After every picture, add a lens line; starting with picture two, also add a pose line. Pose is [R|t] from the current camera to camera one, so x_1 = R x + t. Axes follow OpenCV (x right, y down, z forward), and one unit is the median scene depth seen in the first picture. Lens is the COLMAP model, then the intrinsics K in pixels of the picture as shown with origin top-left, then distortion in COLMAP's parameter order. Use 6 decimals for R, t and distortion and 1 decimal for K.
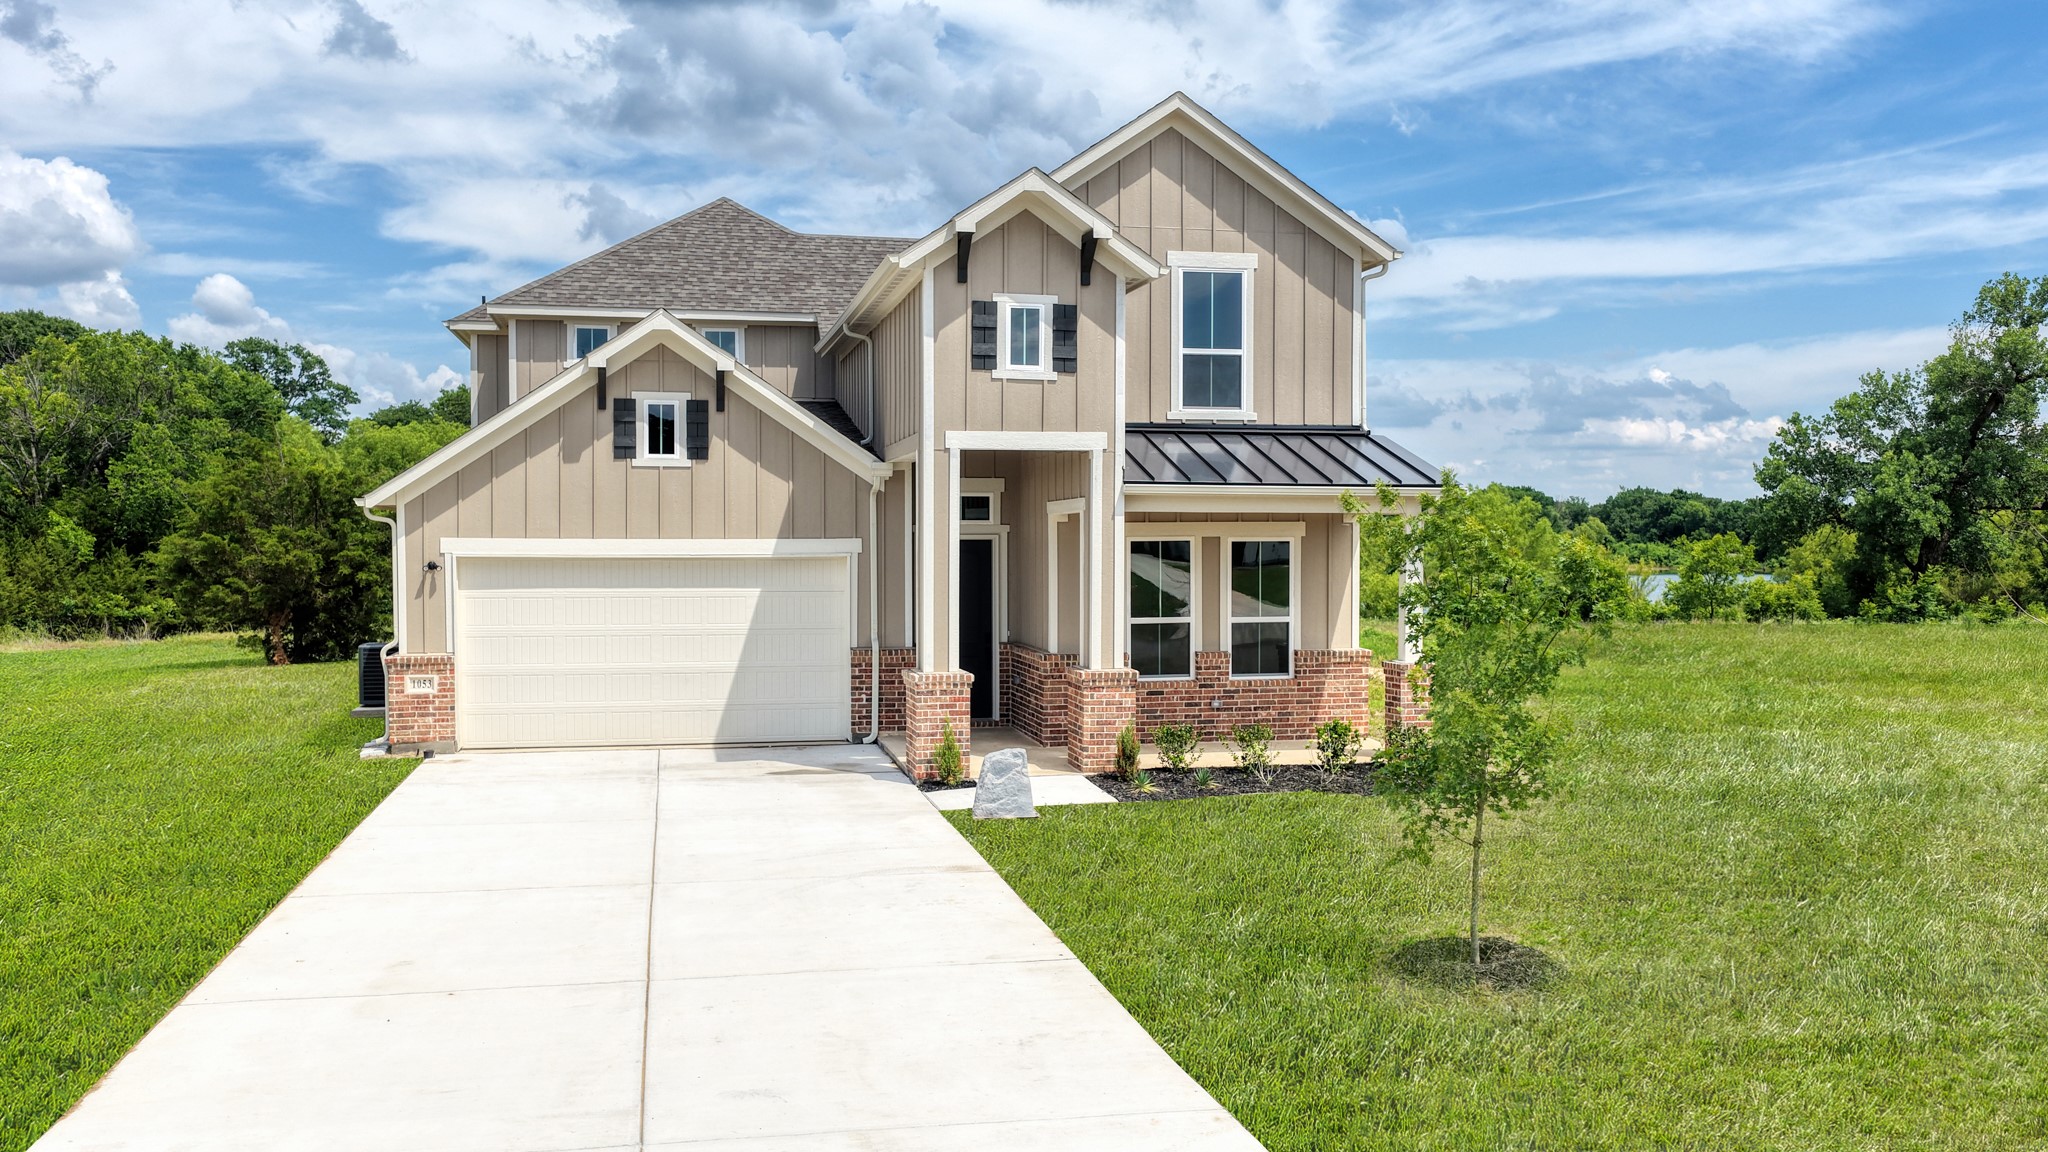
lens RADIAL K [[1735.8, 0, 1024.0], [0, 1735.8, 576.0], [0, 0, 1]] dist [-0.006723, 0.002073]
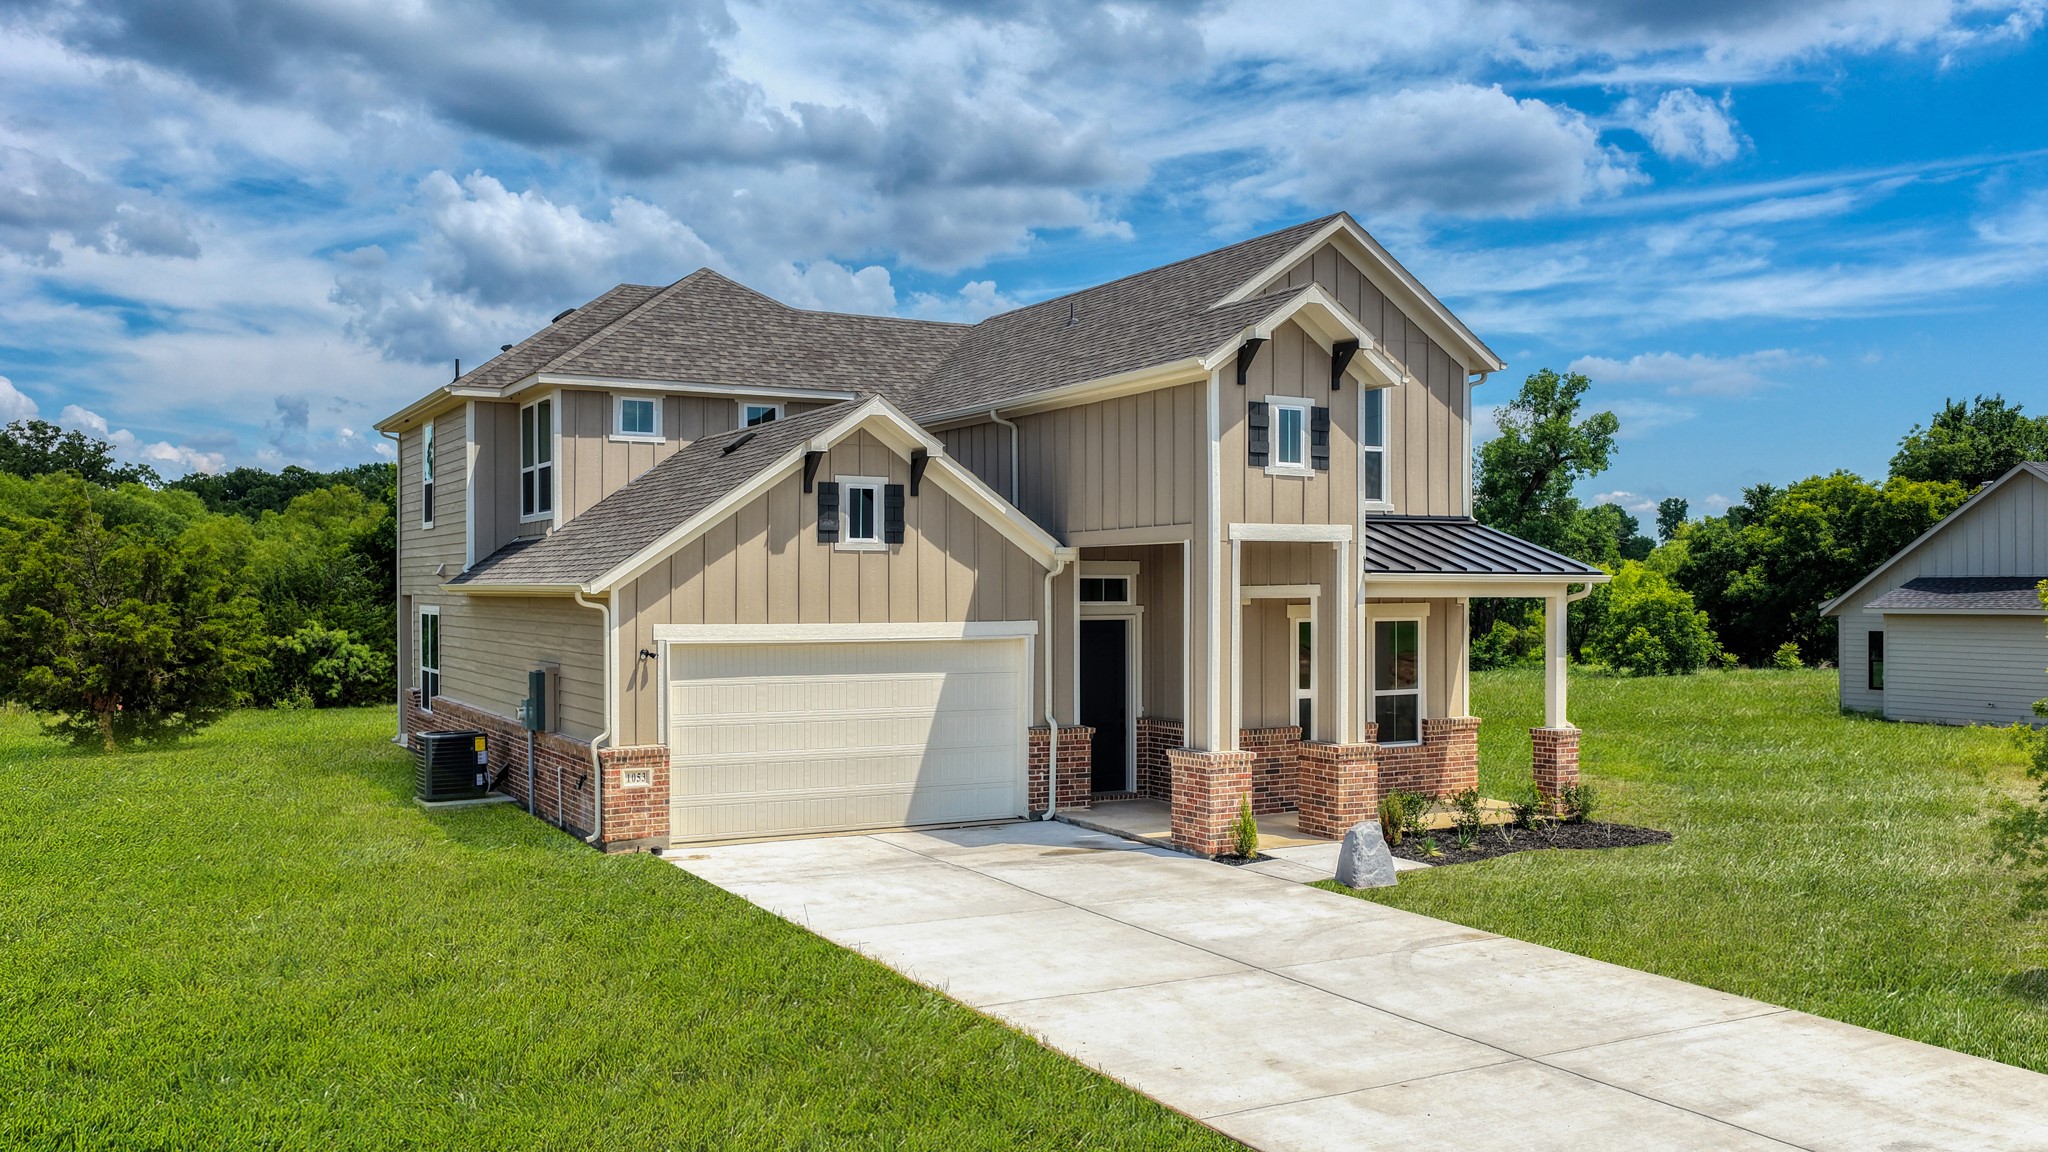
lens RADIAL K [[1706.9, 0, 1024.0], [0, 1706.9, 576.0], [0, 0, 1]] dist [-0.011458, -0.002705]
pose [[0.956169, 0.000383, 0.292814, -0.408293], [0.008649, 0.999526, -0.029552, -0.018725], [-0.292686, 0.030789, 0.955713, 0.035454]]
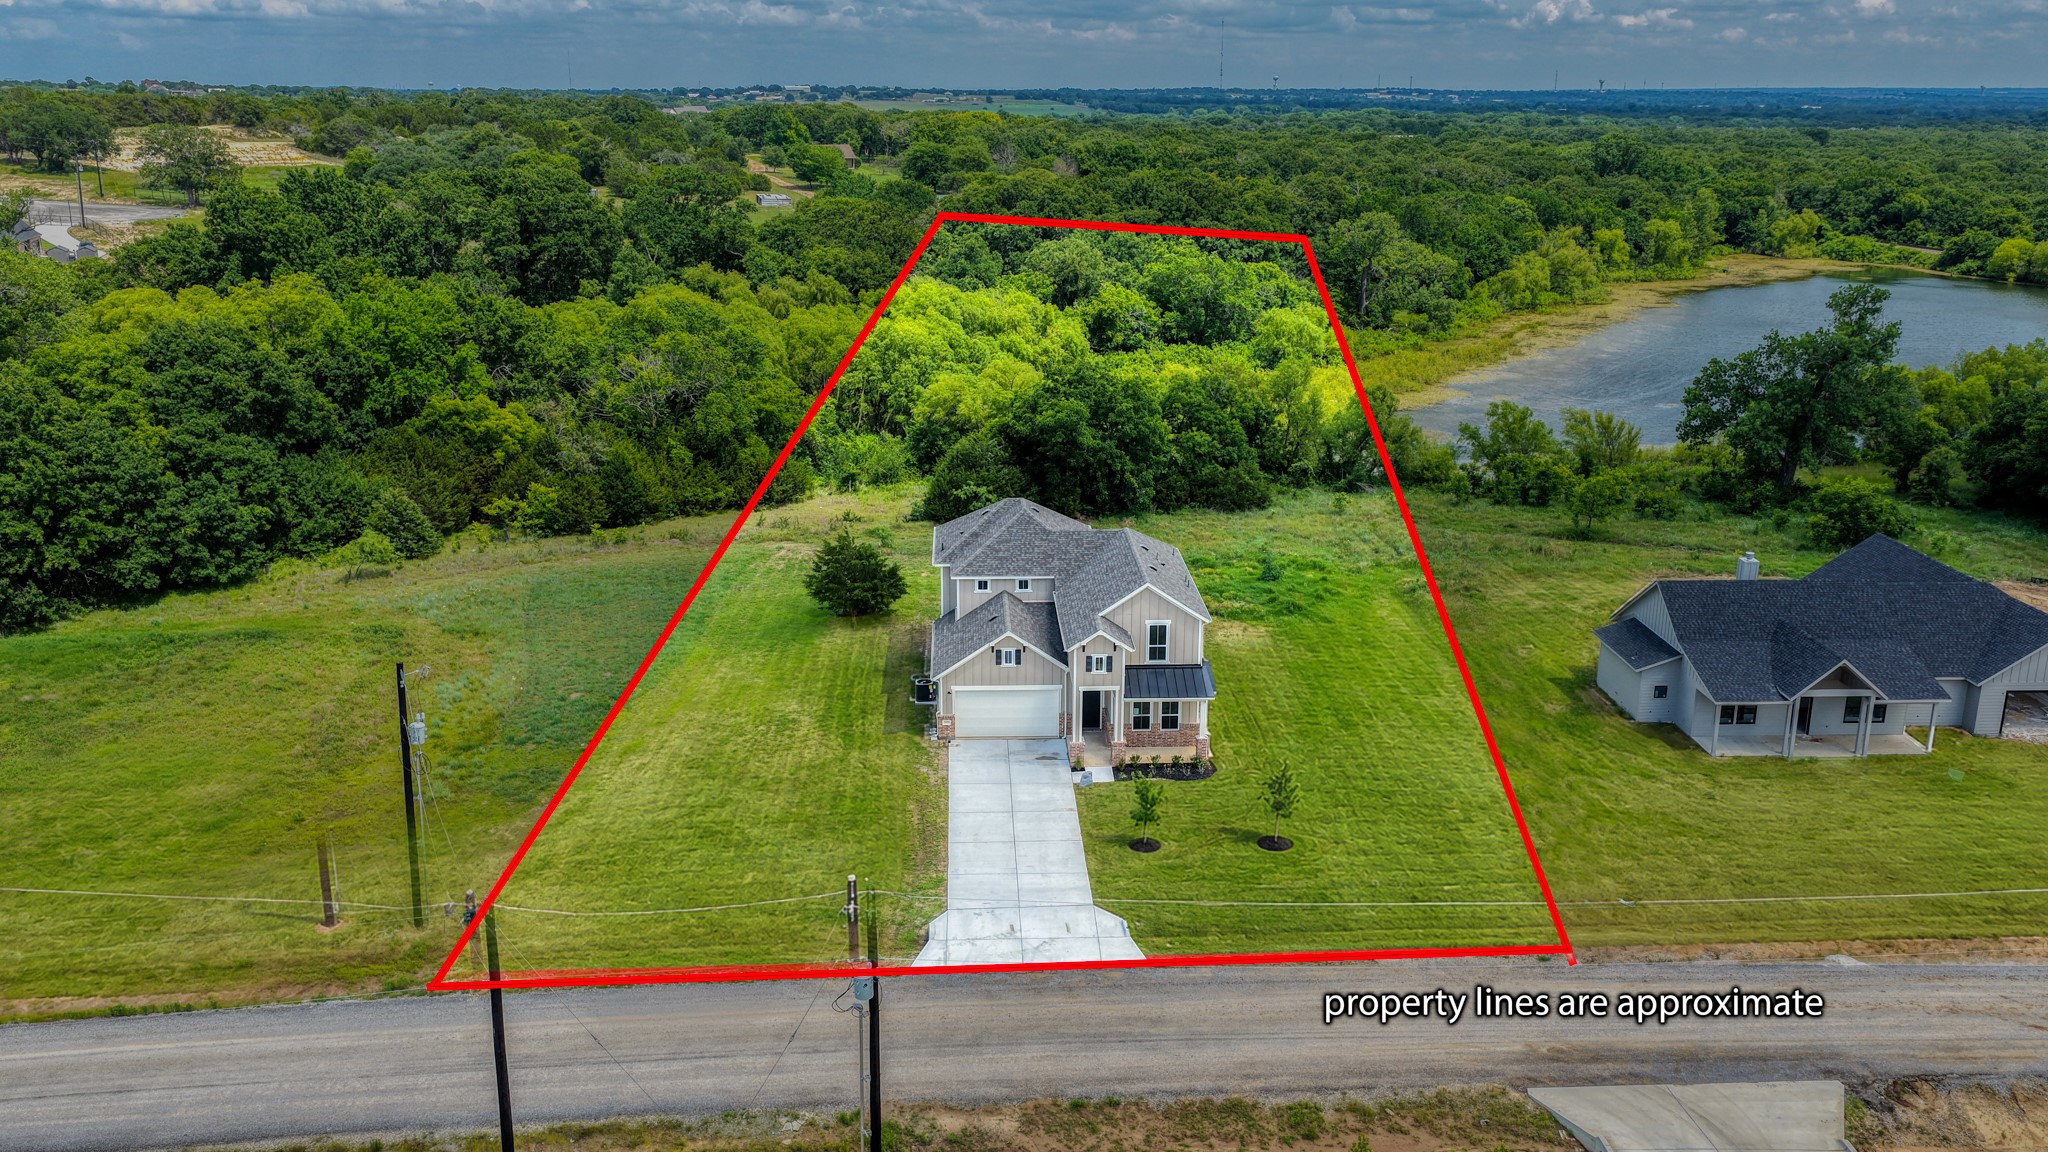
lens RADIAL K [[1706.9, 0, 1024.0], [0, 1706.9, 576.0], [0, 0, 1]] dist [-0.011458, -0.002705]
pose [[0.986203, 0.047368, -0.158619, 0.392330], [-0.006725, 0.968861, 0.247514, -1.153836], [0.165404, -0.243032, 0.955812, -2.429183]]
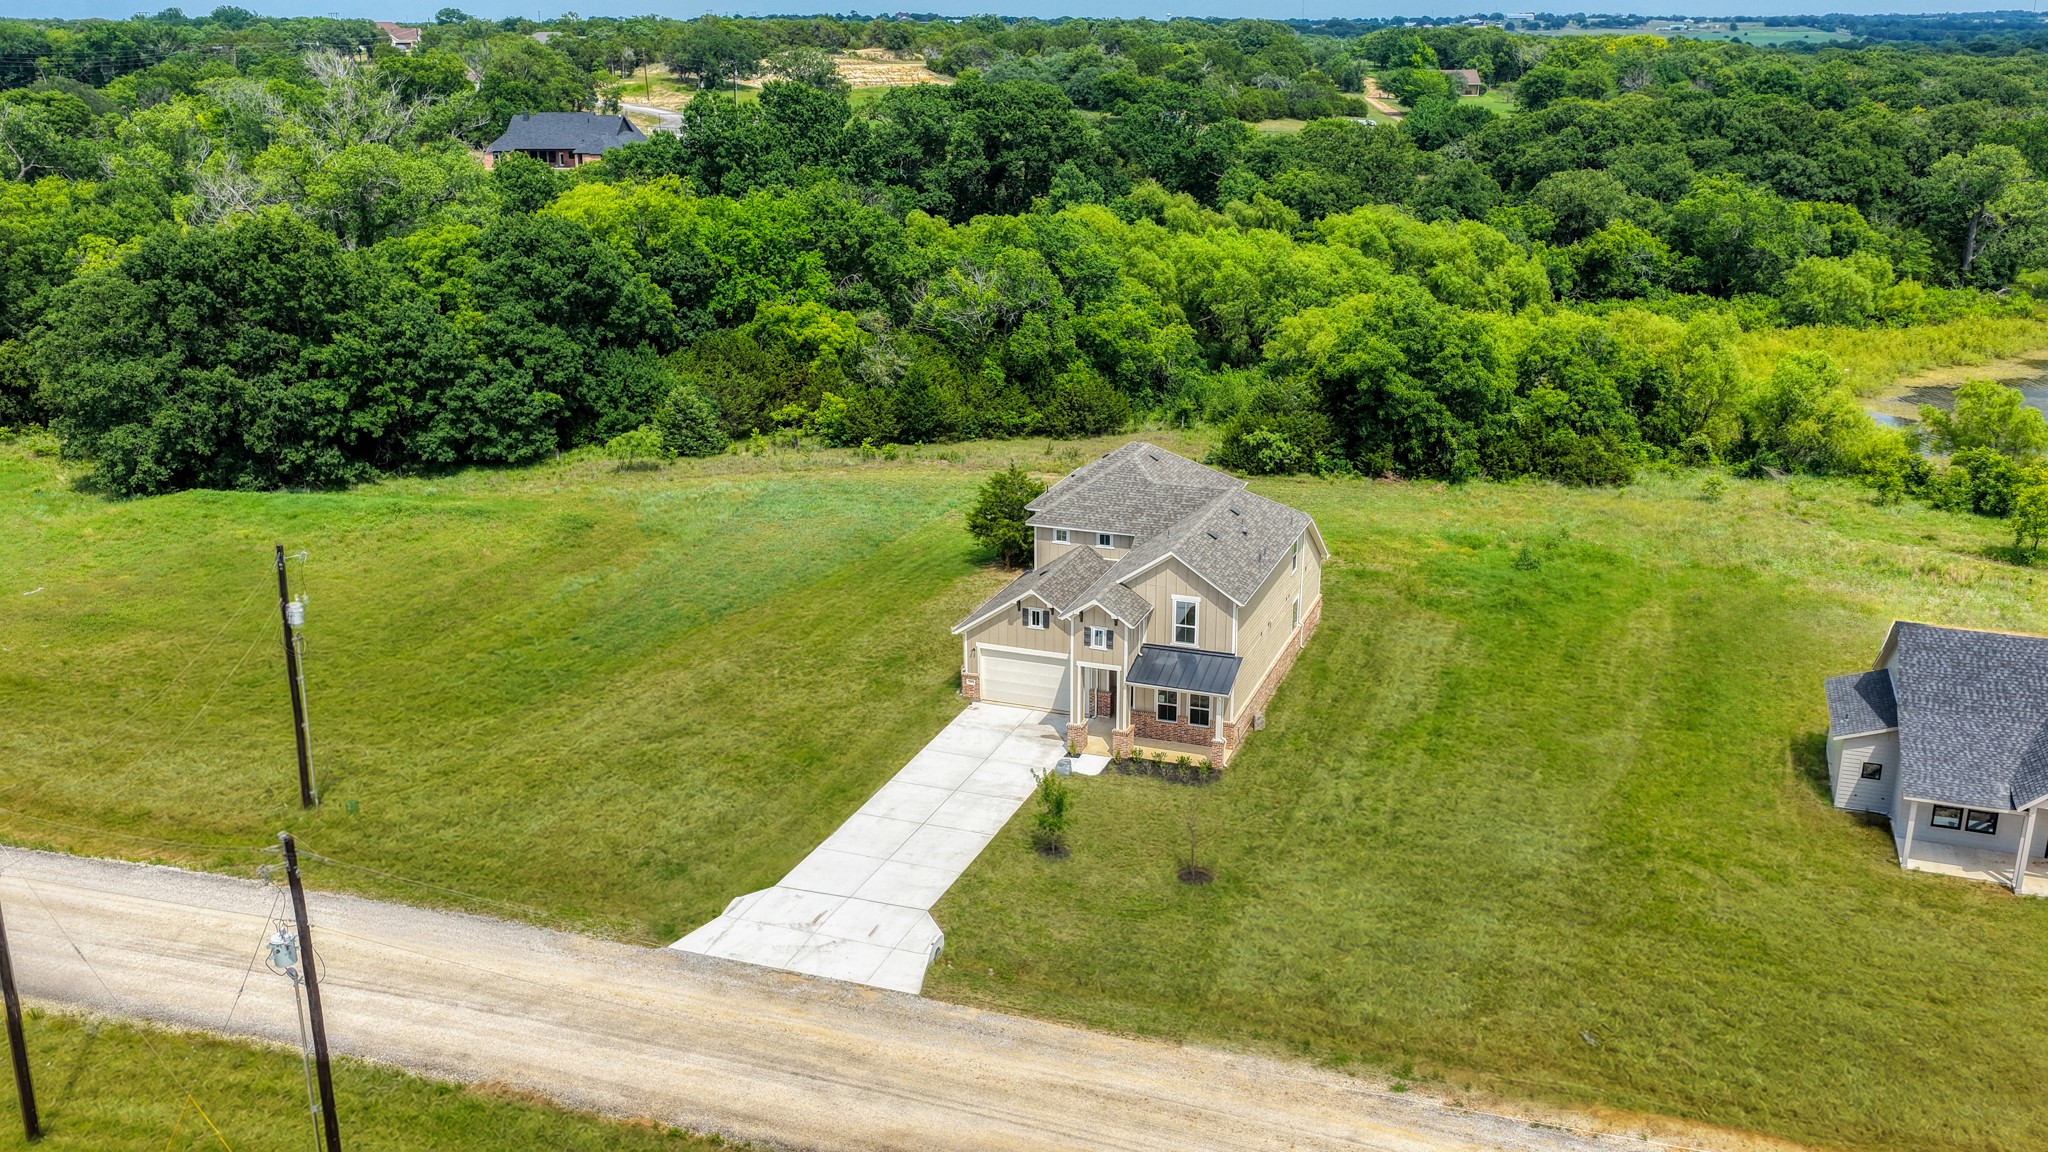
lens RADIAL K [[1711.5, 0, 1024.0], [0, 1711.5, 576.0], [0, 0, 1]] dist [-0.008615, 0.012620]
pose [[0.843486, 0.160499, -0.512613, 1.413656], [-0.008599, 0.958229, 0.285872, -1.083354], [0.537083, -0.236721, 0.809633, -1.604034]]
